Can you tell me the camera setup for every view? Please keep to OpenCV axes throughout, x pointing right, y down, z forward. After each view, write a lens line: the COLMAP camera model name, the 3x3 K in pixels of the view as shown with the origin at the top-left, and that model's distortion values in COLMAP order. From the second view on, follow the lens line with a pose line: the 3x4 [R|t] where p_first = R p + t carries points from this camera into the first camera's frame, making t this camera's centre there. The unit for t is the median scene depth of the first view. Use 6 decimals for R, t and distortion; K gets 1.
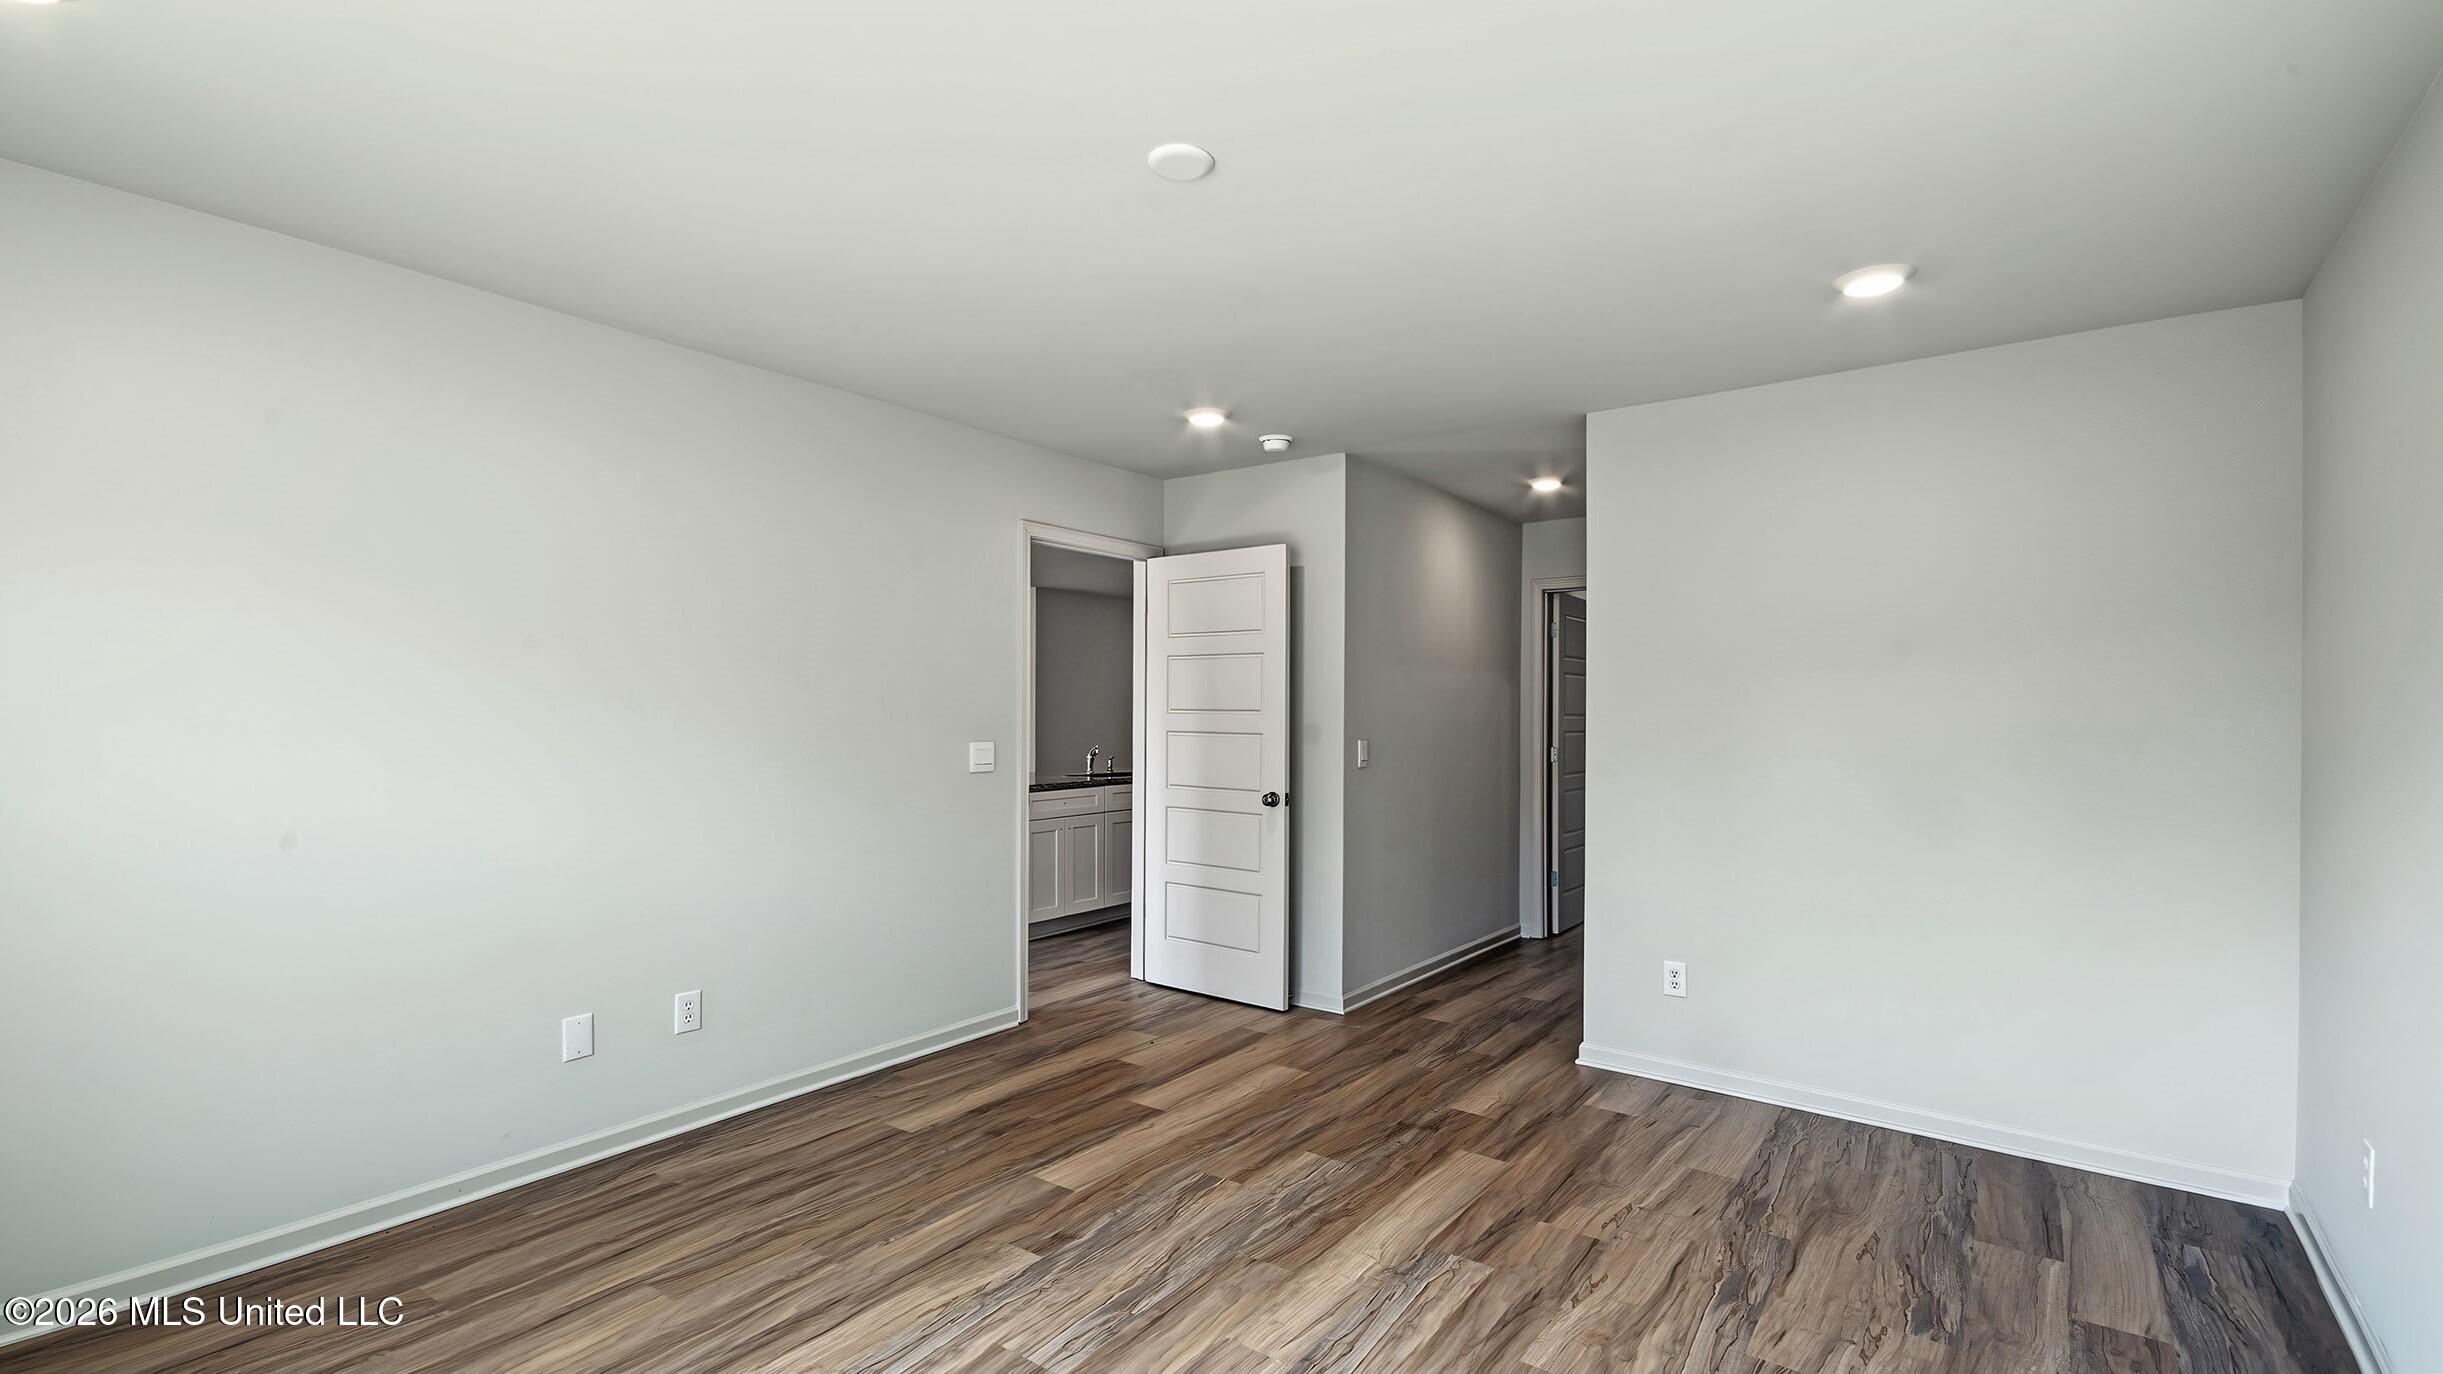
lens RADIAL K [[1111.2, 0, 1211.8], [0, 1111.2, 697.4], [0, 0, 1]] dist [0.035191, -0.000188]
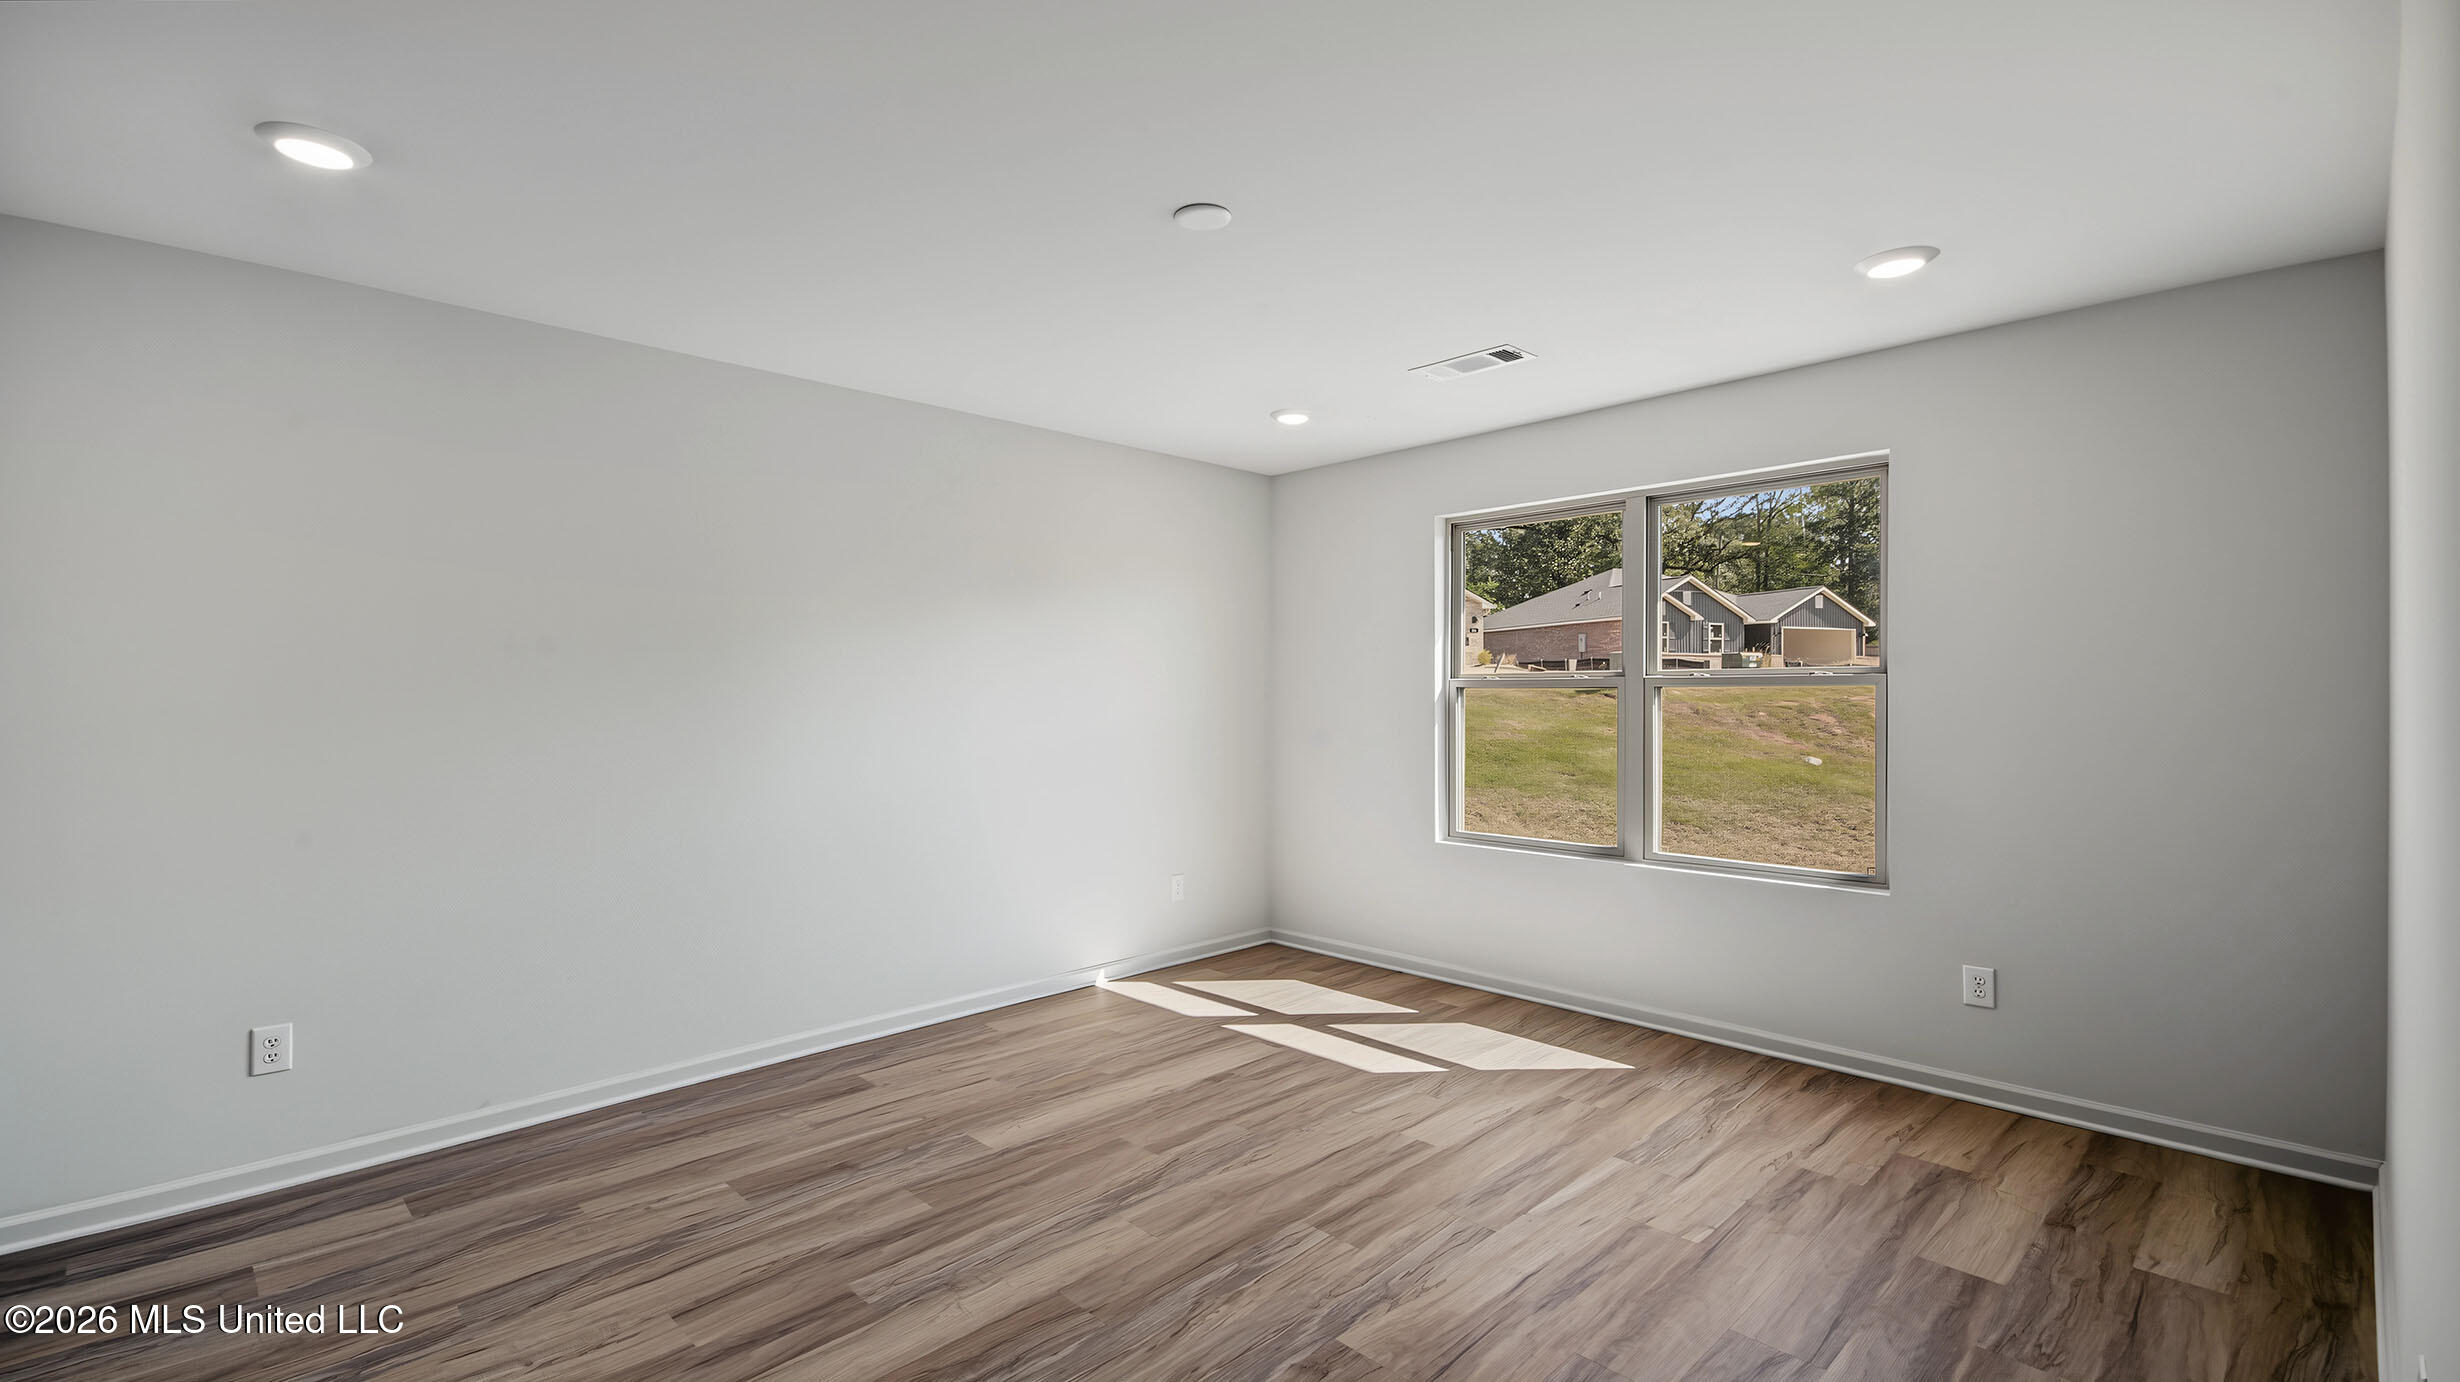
lens RADIAL K [[1118.9, 0, 1223.3], [0, 1118.9, 689.9], [0, 0, 1]] dist [0.035191, -0.000188]
pose [[-0.988634, -0.002132, 0.150328, -0.194123], [-0.004073, 0.999912, -0.012609, 0.026492], [-0.150288, -0.013078, -0.988556, 1.854765]]
